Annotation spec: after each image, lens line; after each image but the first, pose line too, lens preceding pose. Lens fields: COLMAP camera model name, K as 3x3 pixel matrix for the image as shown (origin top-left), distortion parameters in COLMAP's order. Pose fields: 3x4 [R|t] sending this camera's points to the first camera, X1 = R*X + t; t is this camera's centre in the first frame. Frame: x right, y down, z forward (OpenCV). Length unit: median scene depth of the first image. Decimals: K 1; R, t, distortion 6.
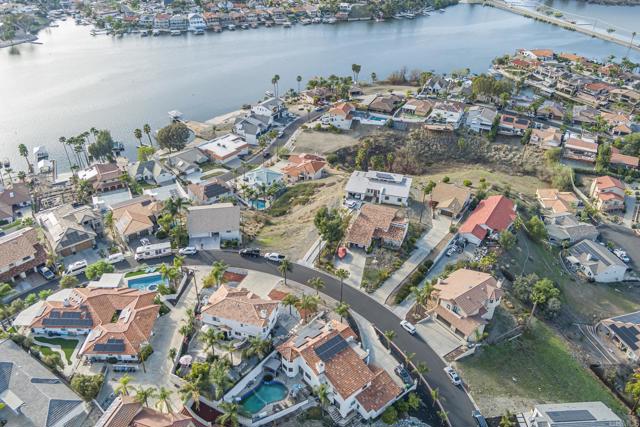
lens RADIAL K [[510.2, 0, 325.2], [0, 510.2, 227.0], [0, 0, 1]] dist [-0.058291, 0.004557]
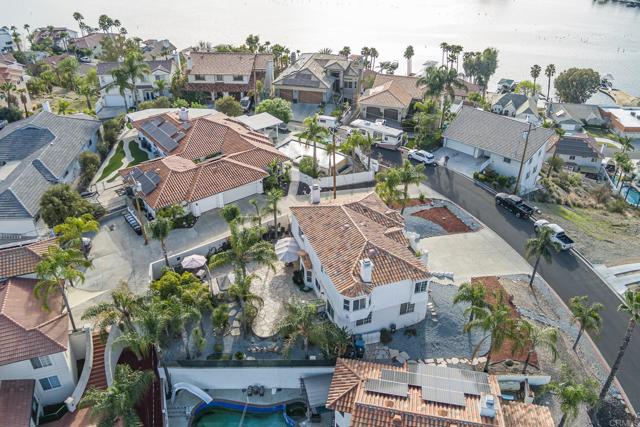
lens RADIAL K [[517.9, 0, 318.2], [0, 517.9, 214.8], [0, 0, 1]] dist [-0.065572, 0.014748]
pose [[0.610133, 0.418073, -0.673017, 0.043435], [-0.438033, 0.885816, 0.153158, 0.036186], [0.660201, 0.201357, 0.723595, 0.276900]]
